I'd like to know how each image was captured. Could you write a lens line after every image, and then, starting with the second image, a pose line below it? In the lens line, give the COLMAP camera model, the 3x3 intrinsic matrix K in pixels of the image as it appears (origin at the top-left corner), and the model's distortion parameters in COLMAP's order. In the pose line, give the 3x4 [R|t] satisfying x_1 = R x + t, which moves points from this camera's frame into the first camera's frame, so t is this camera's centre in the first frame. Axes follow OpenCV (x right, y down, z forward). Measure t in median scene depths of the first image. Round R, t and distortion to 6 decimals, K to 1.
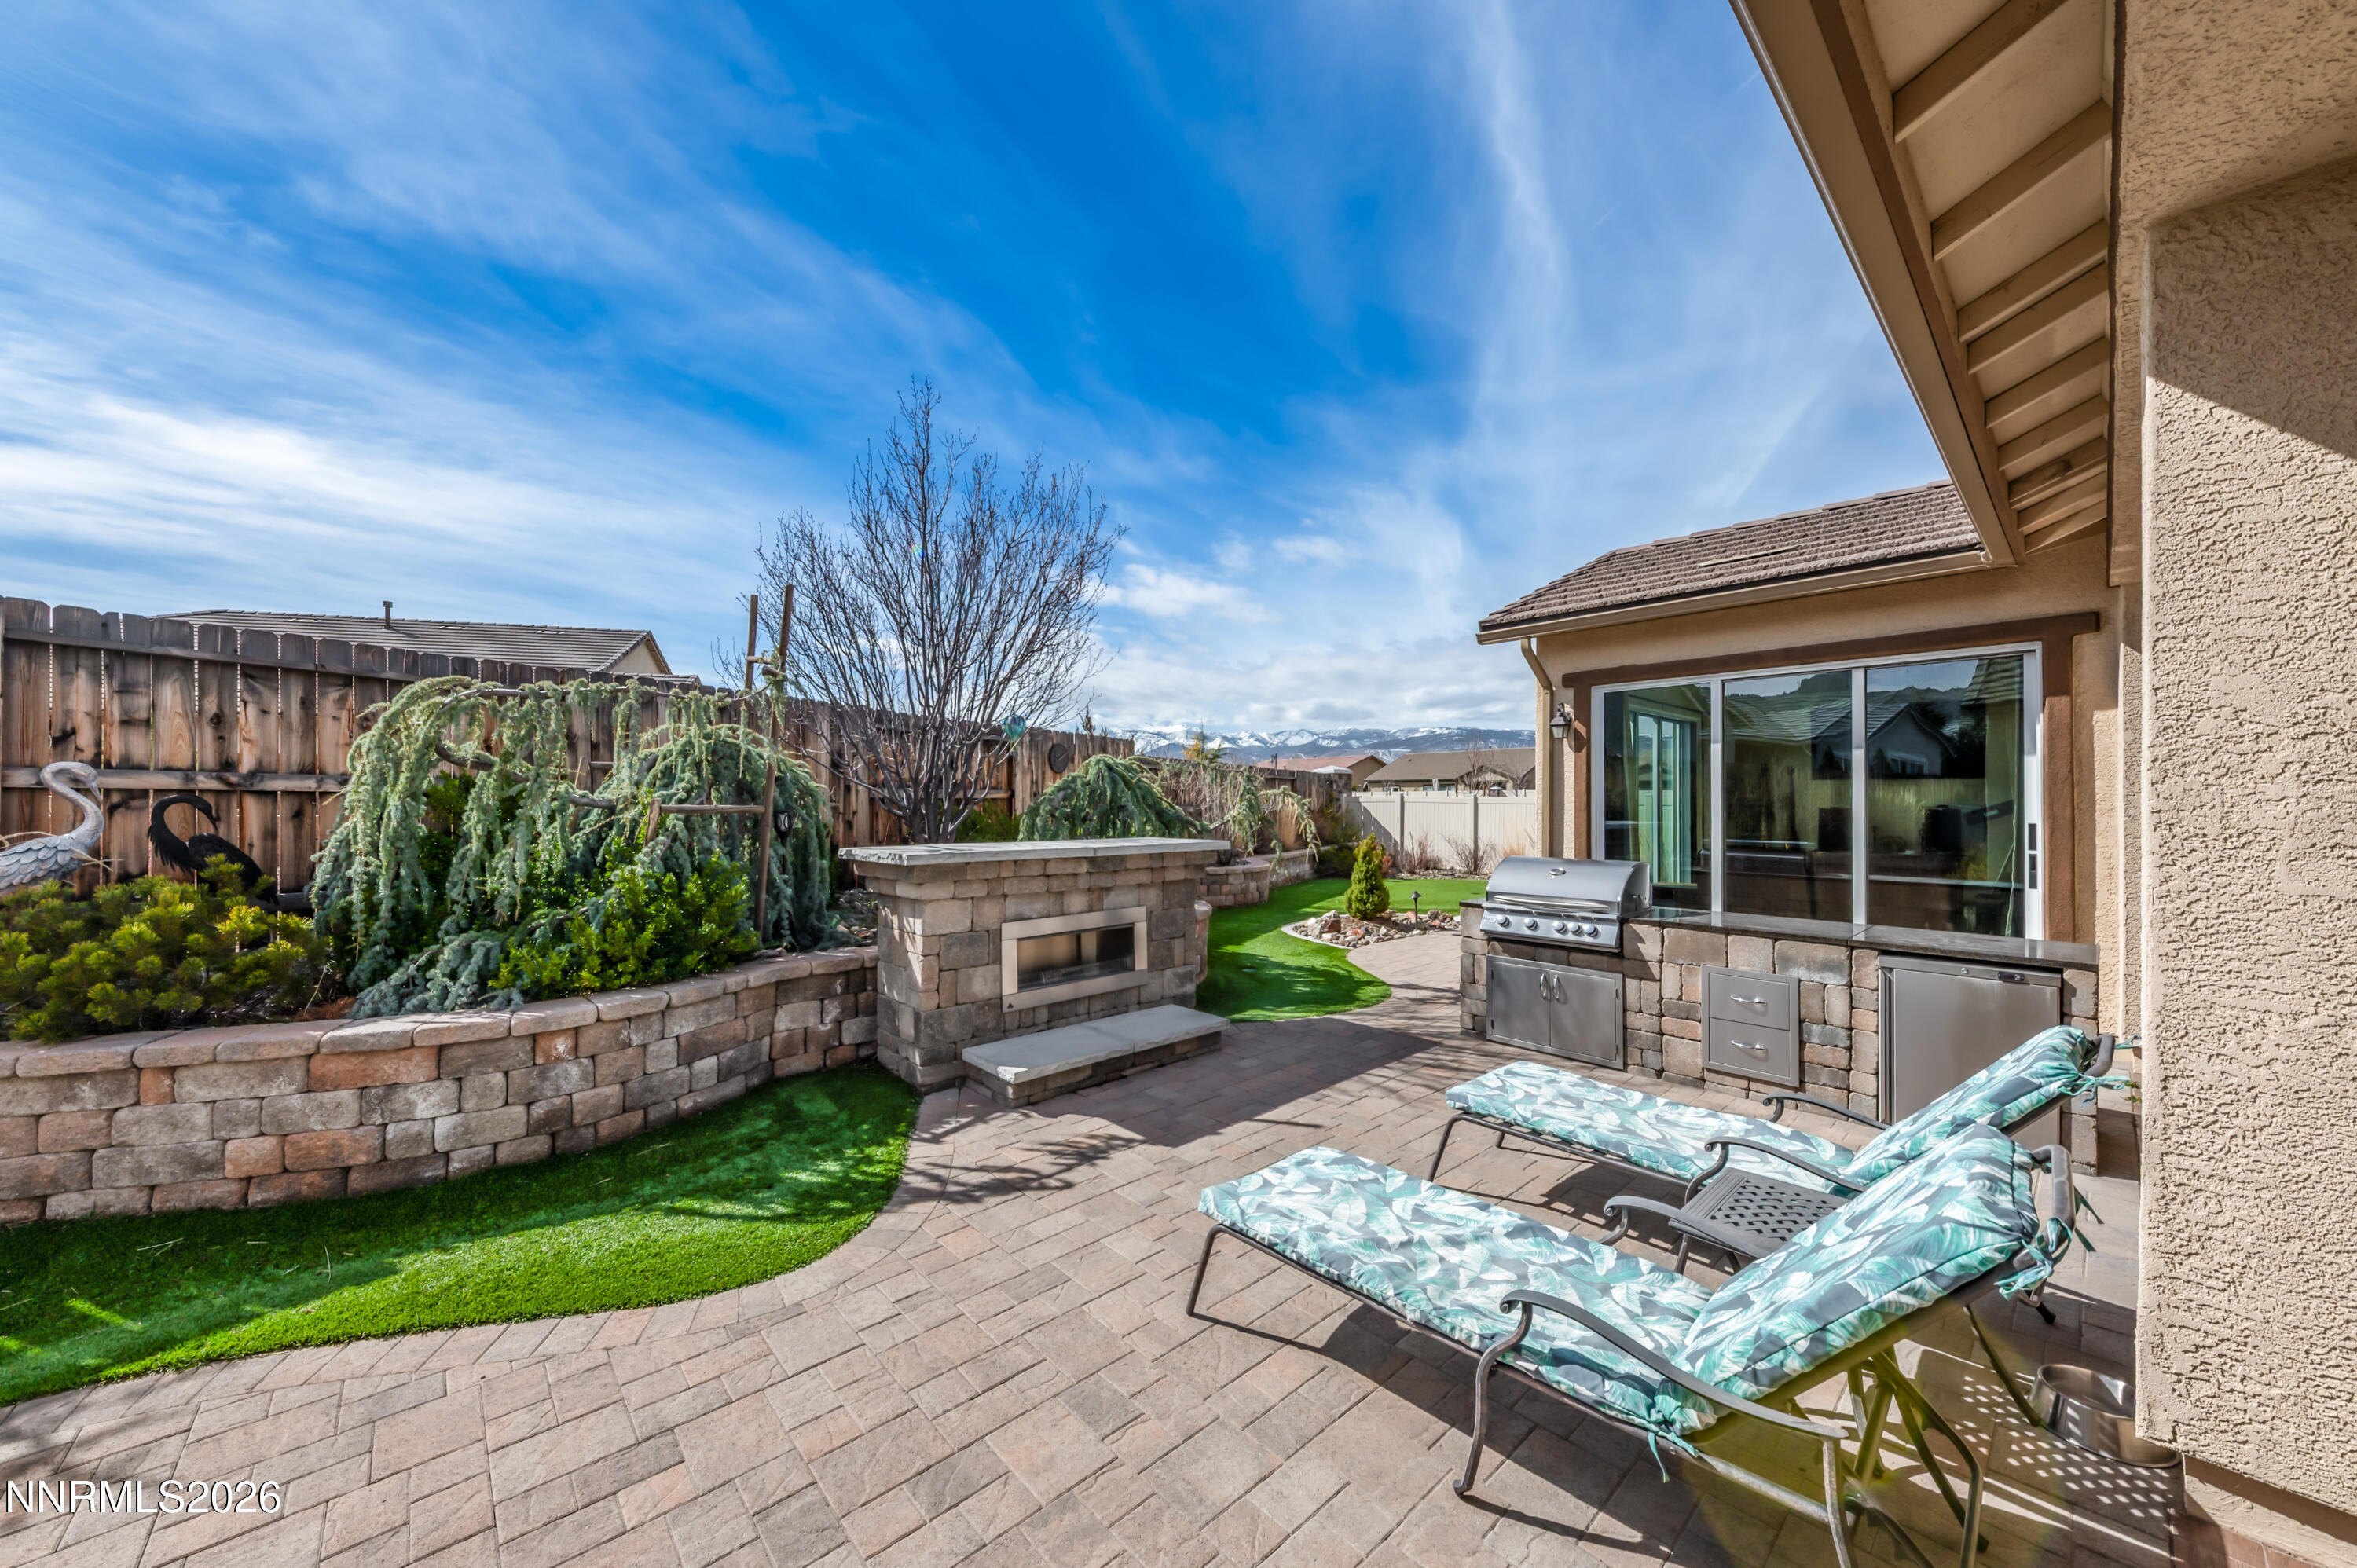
lens RADIAL K [[821.6, 0, 1171.2], [0, 821.6, 797.3], [0, 0, 1]] dist [0.003437, -0.001787]
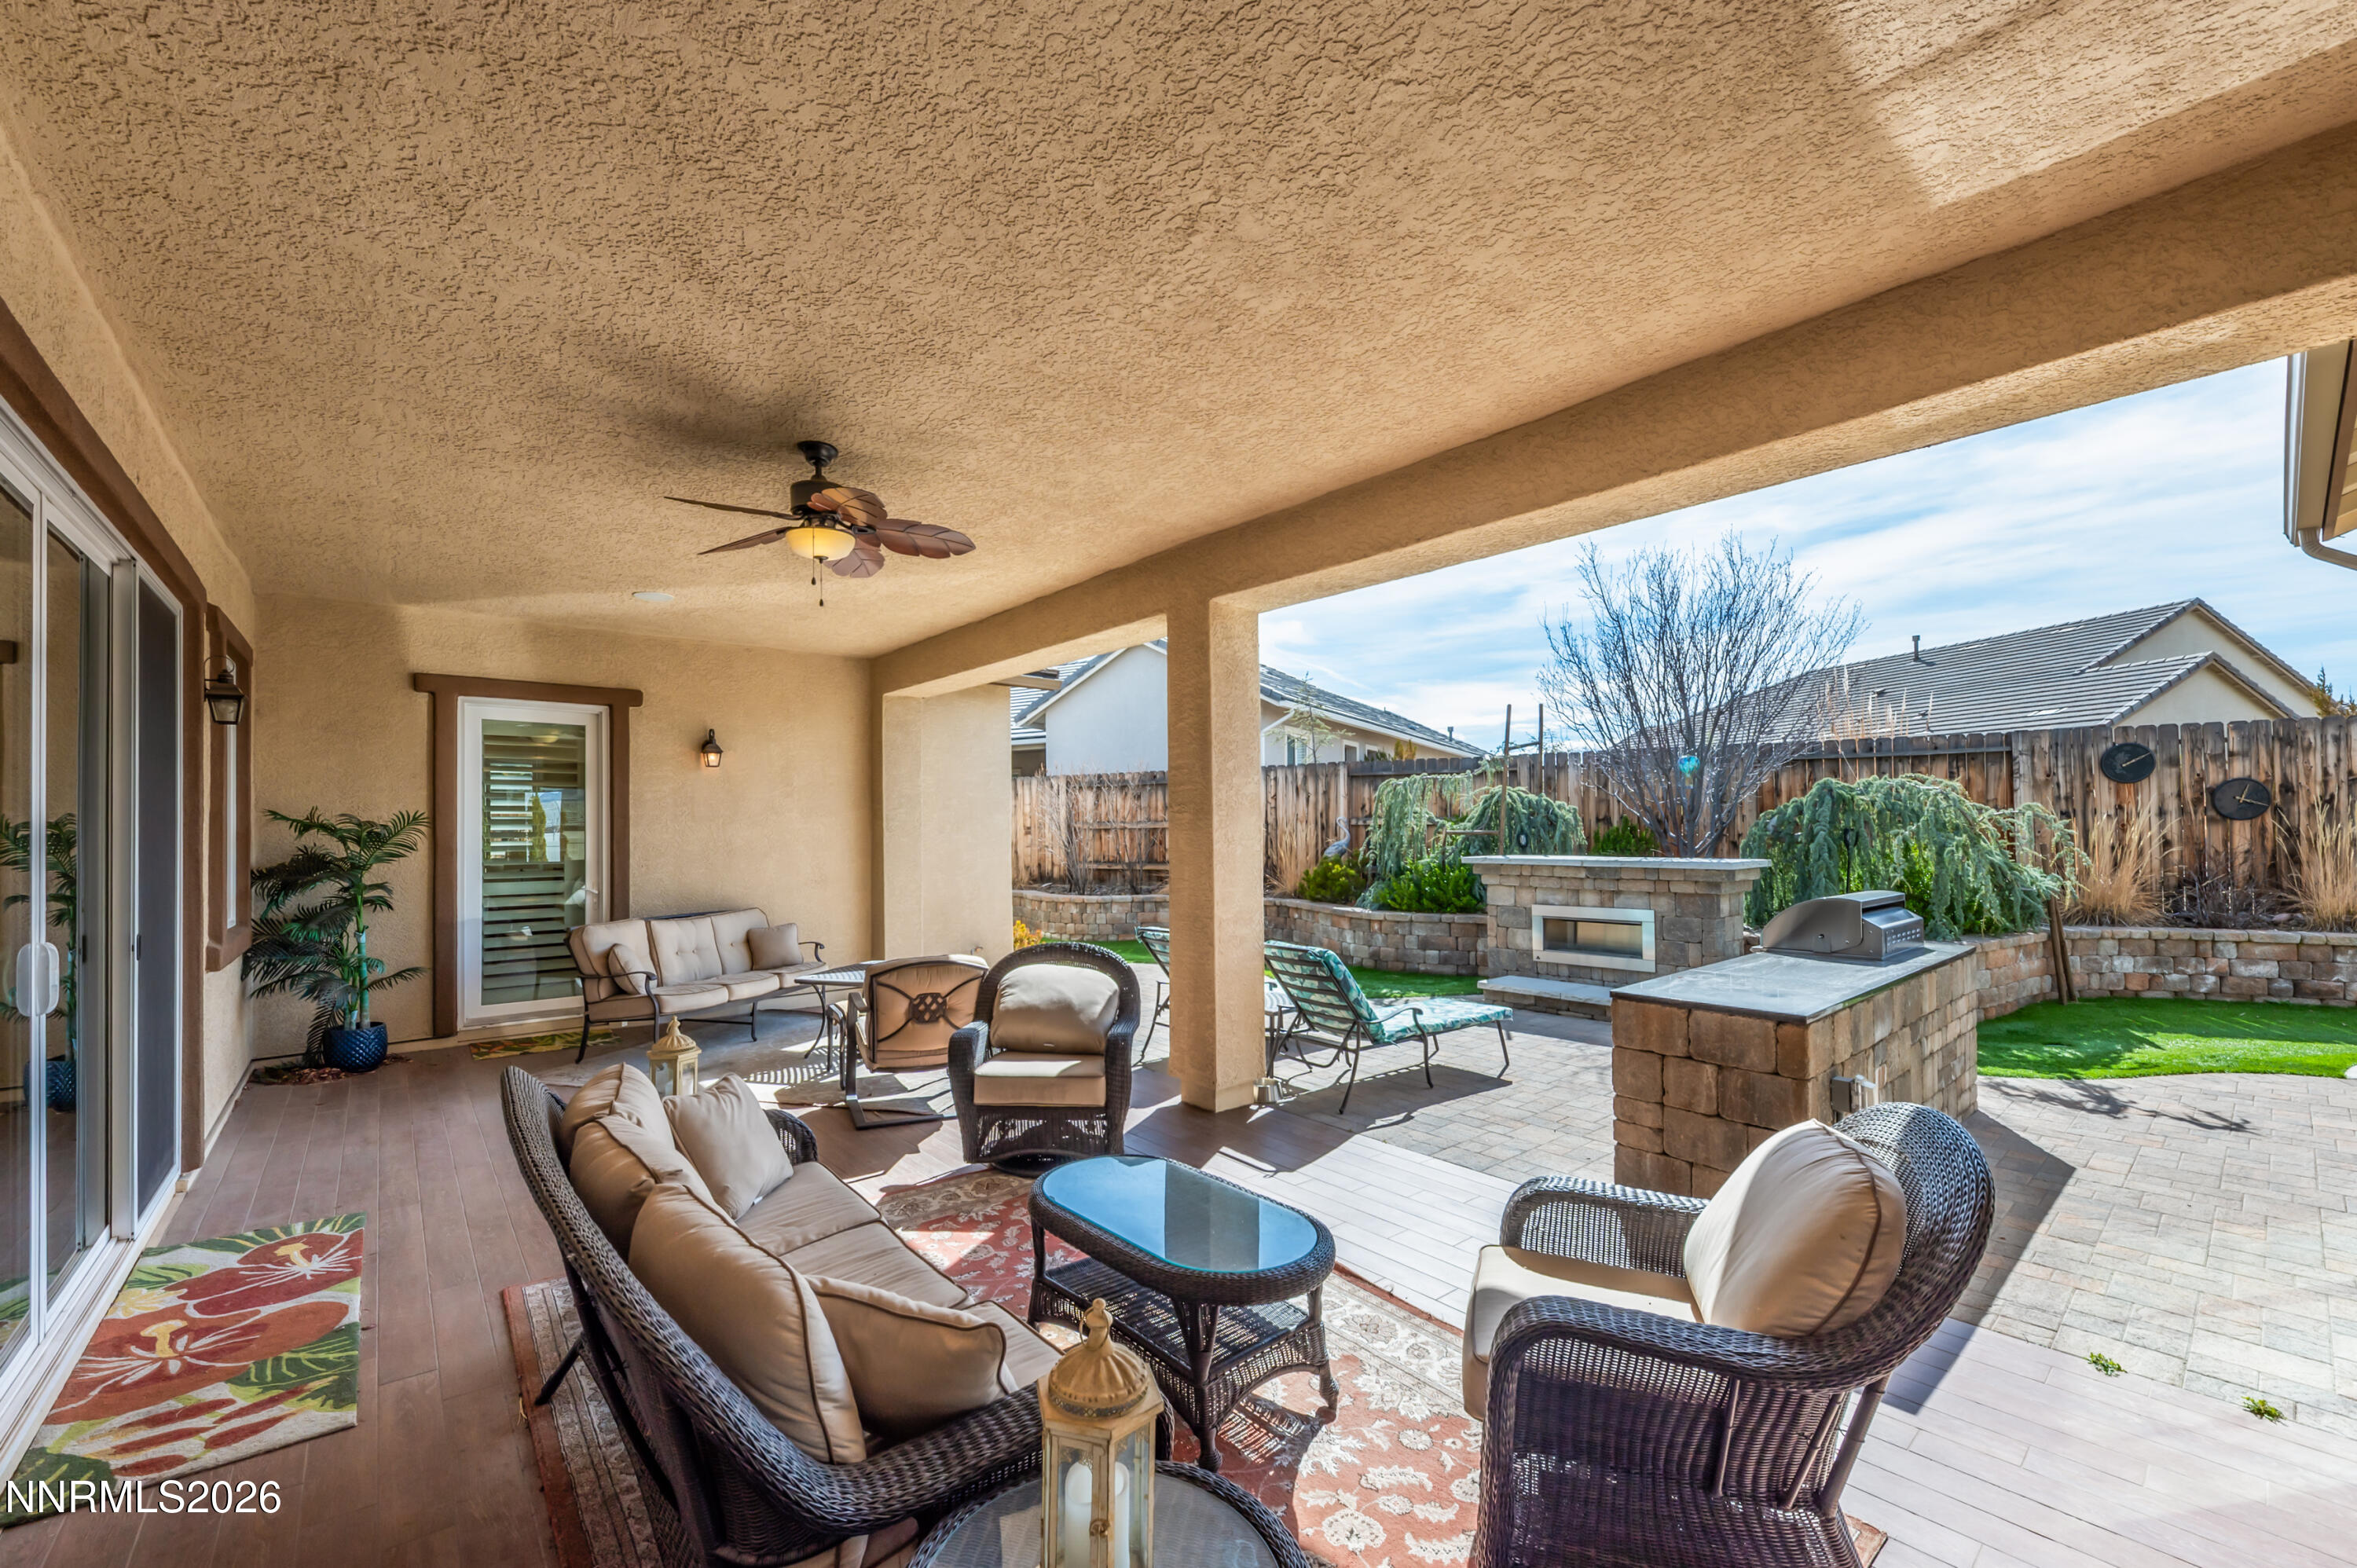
lens RADIAL K [[924.6, 0, 1183.7], [0, 924.6, 816.7], [0, 0, 1]] dist [0.006374, -0.001779]
pose [[-0.018020, -0.013562, -0.999746, 1.657742], [0.016884, 0.999761, -0.013867, -0.004120], [0.999695, -0.017130, -0.017787, 0.366417]]
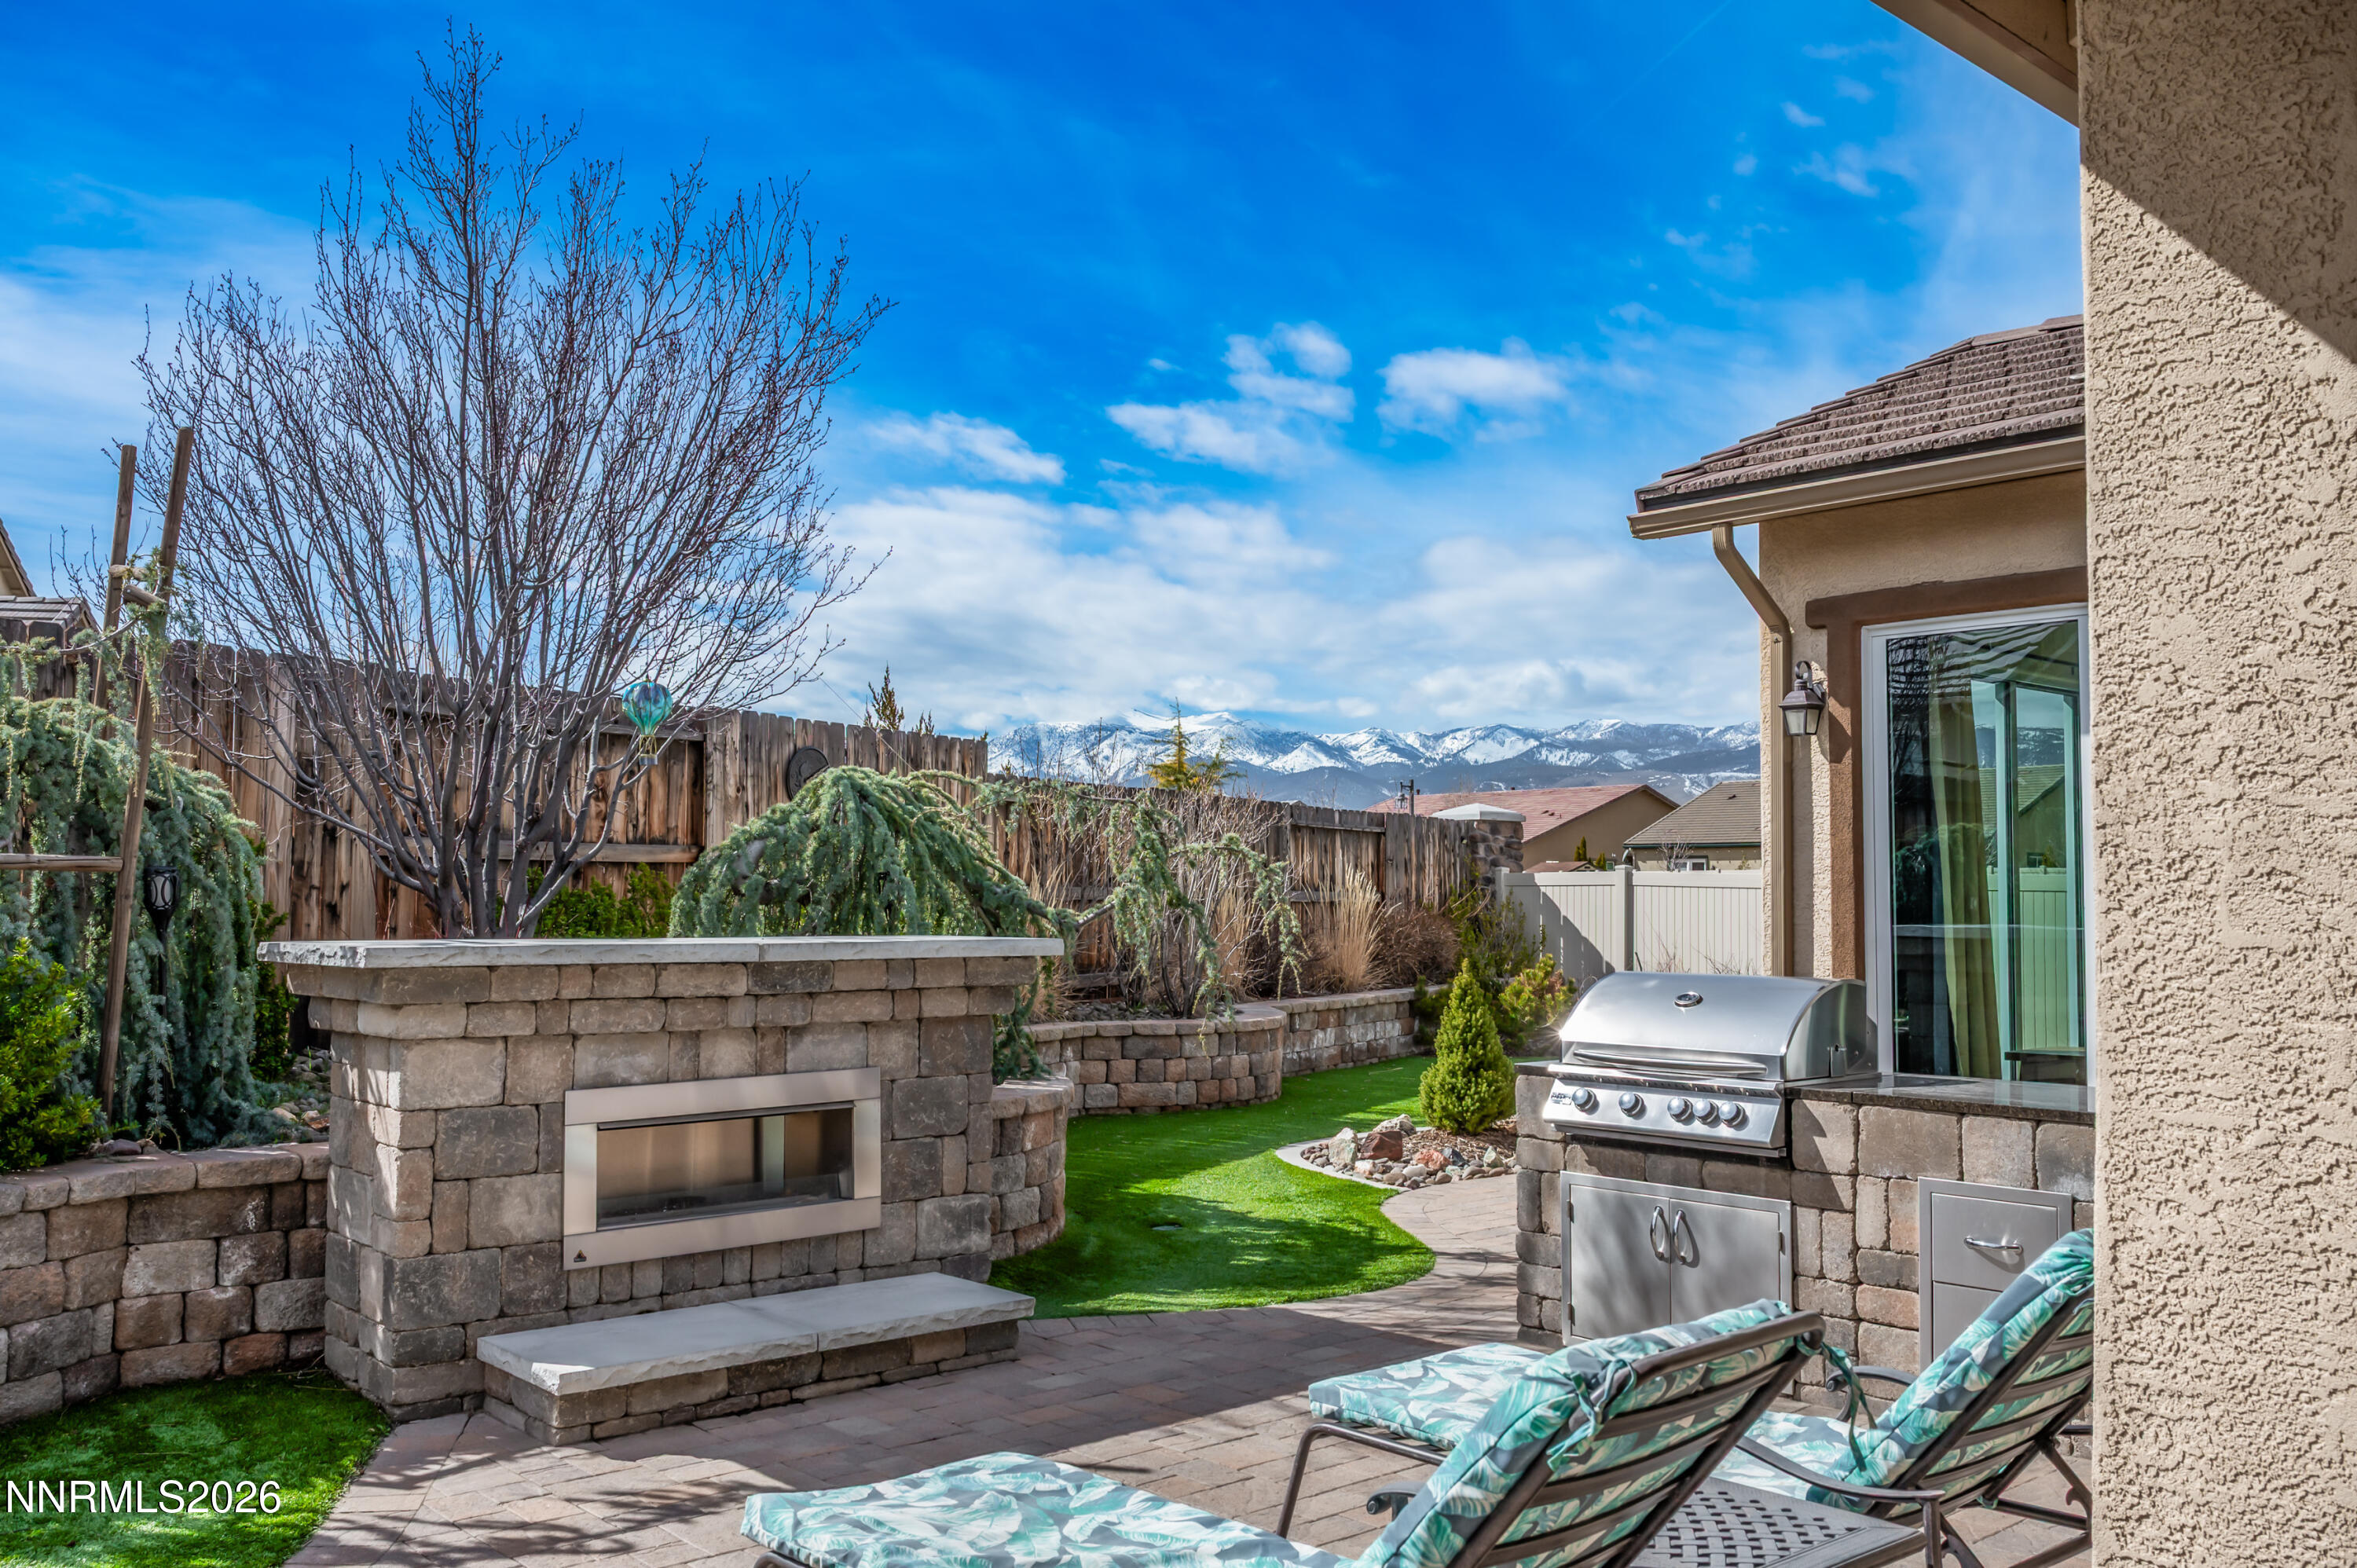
lens RADIAL K [[1935.0, 0, 1135.9], [0, 1935.0, 780.8], [0, 0, 1]] dist [-0.007288, -0.036055]
pose [[0.999625, 0.003578, -0.027155, 0.182480], [-0.005012, 0.998586, -0.052919, 0.024593], [0.026928, 0.053035, 0.998230, -0.196723]]
